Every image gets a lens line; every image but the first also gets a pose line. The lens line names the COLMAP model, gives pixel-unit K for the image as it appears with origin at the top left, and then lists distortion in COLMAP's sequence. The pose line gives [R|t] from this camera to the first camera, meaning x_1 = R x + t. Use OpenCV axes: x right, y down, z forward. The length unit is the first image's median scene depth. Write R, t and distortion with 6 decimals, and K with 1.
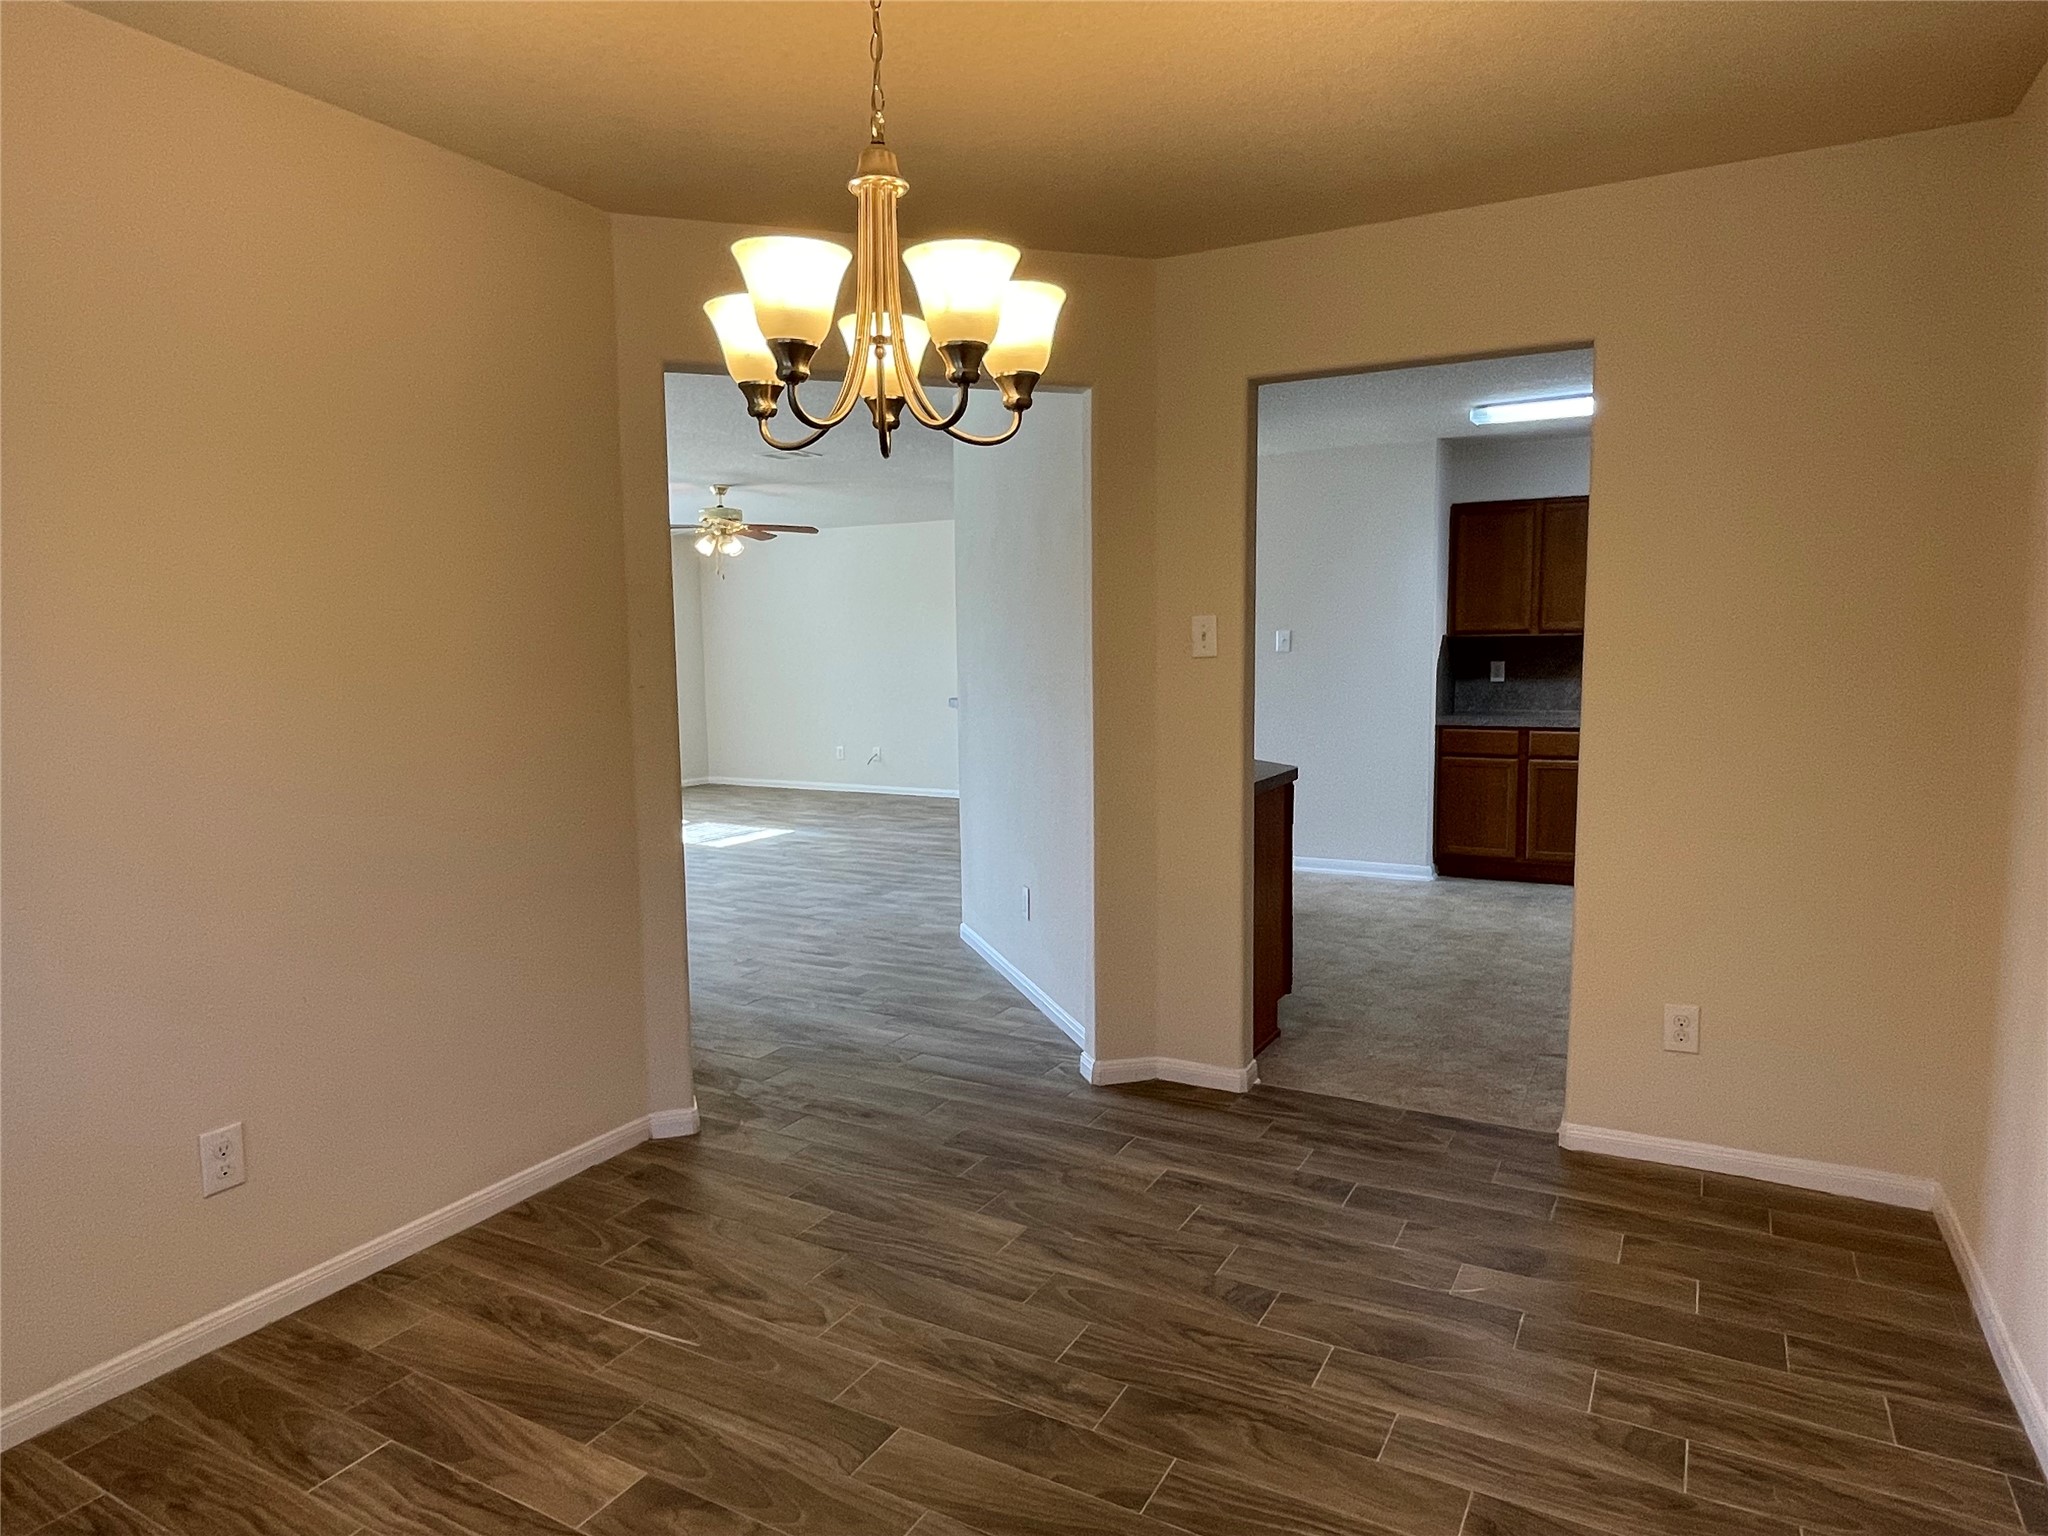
lens RADIAL K [[1212.8, 0, 1014.4], [0, 1212.8, 774.0], [0, 0, 1]] dist [-0.001762, 0.000968]
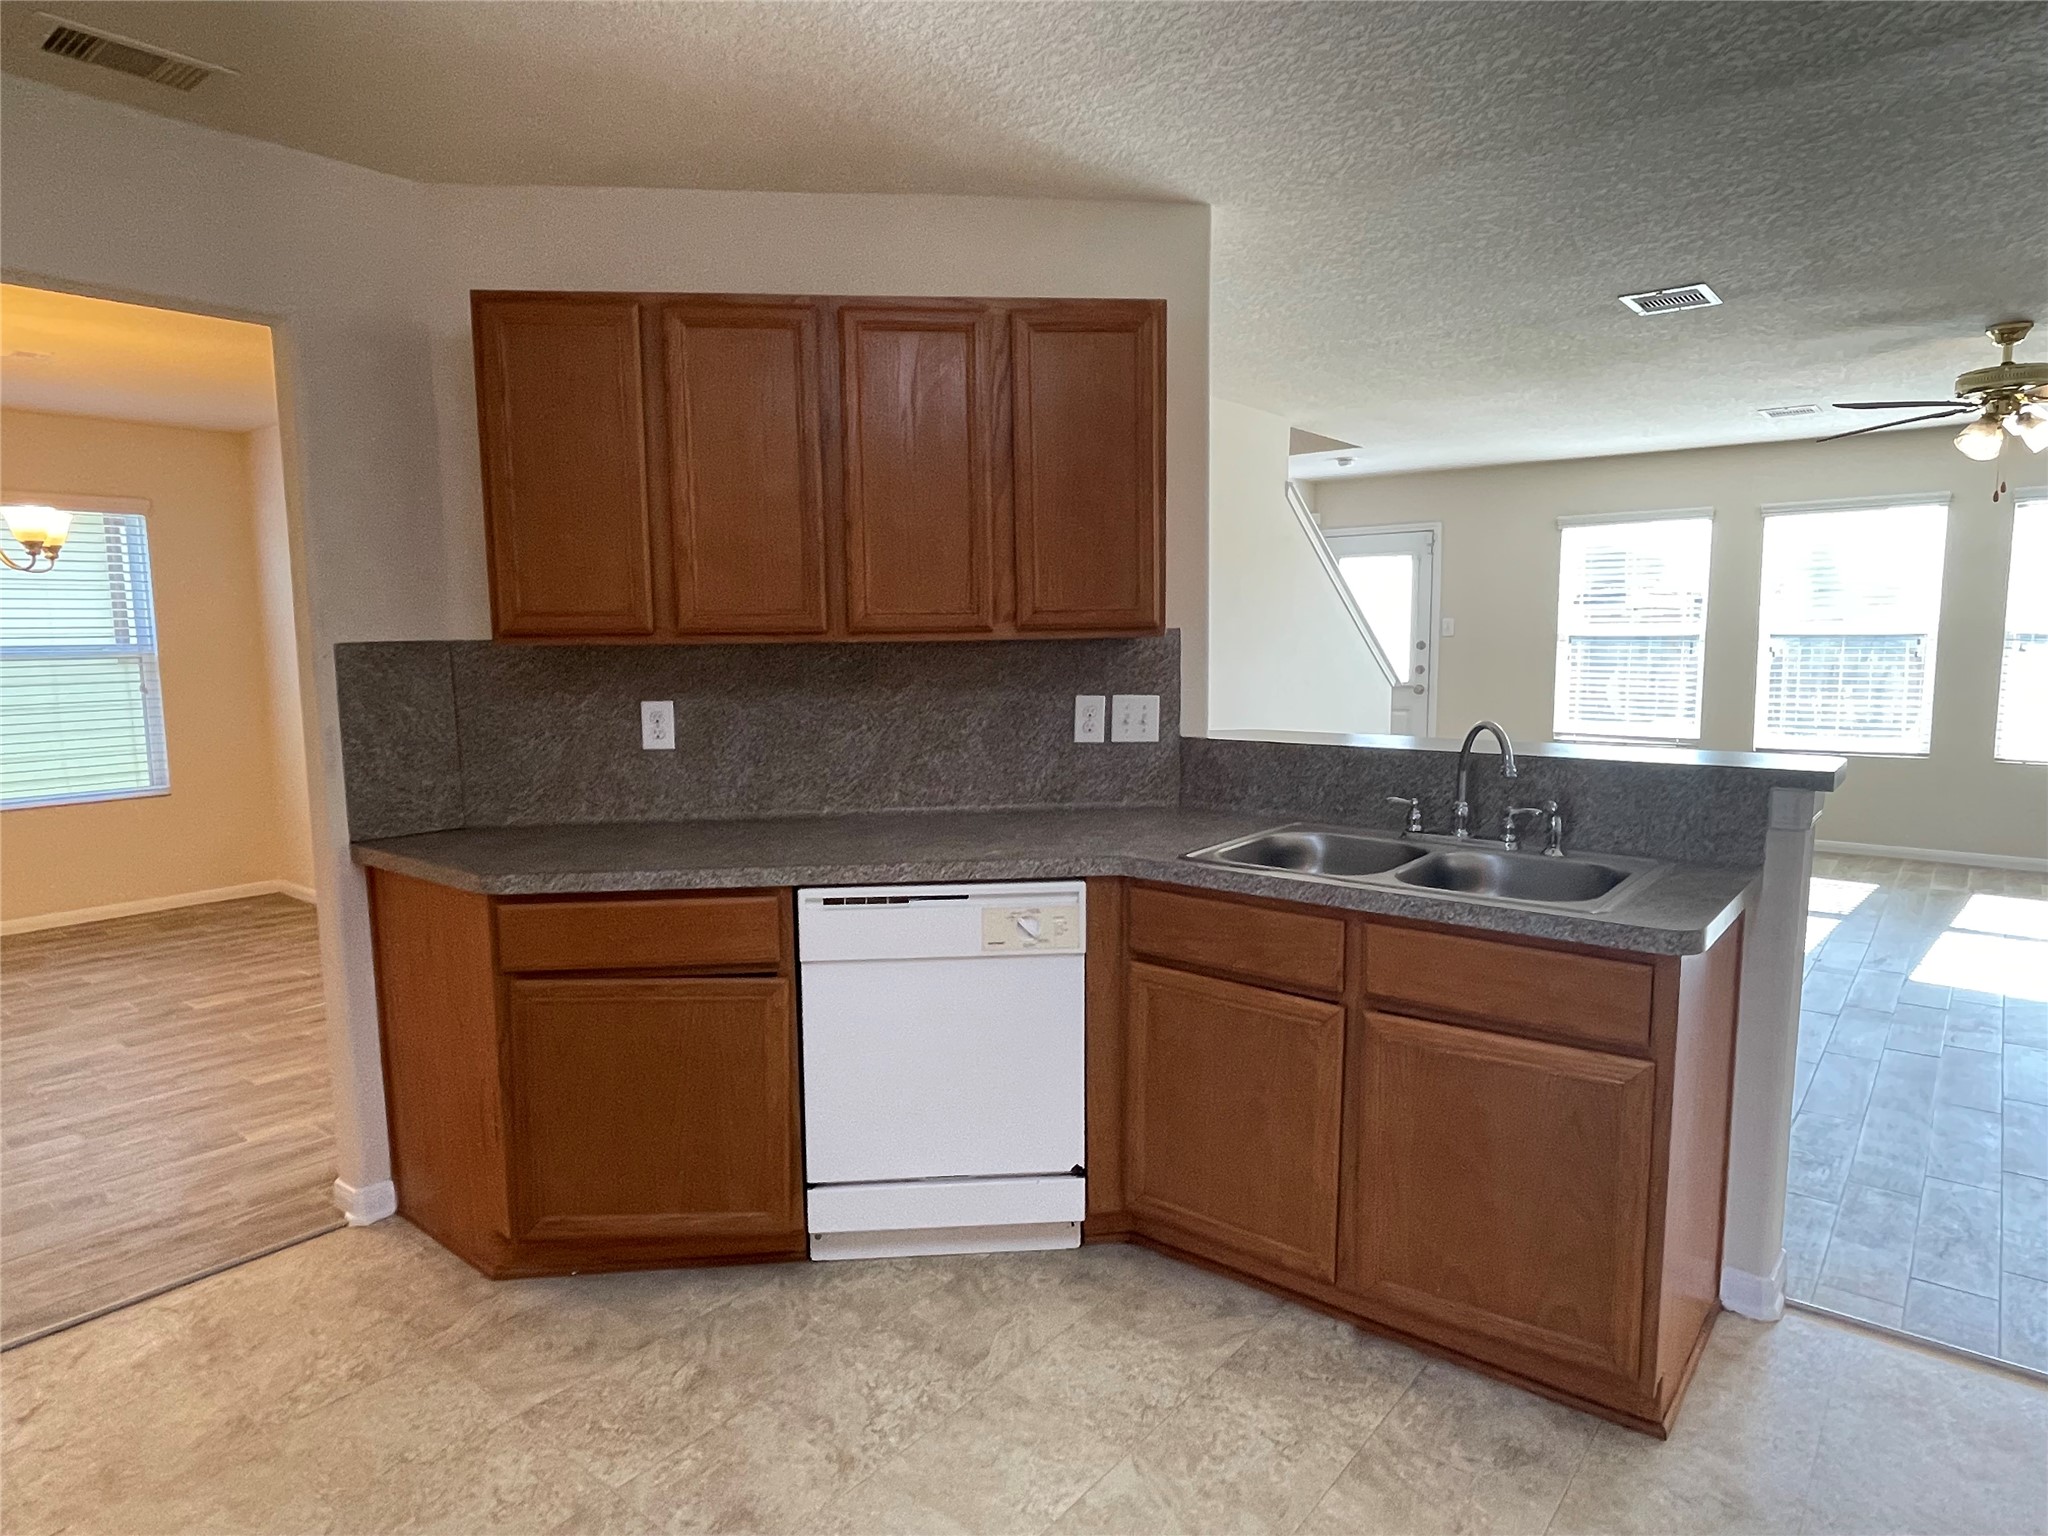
lens RADIAL K [[1212.8, 0, 1014.4], [0, 1212.8, 774.0], [0, 0, 1]] dist [-0.001762, 0.000968]
pose [[-0.185395, 0.131792, -0.973786, 1.233989], [-0.089841, 0.984542, 0.150352, -0.270363], [0.978549, 0.115361, -0.170688, 2.215741]]
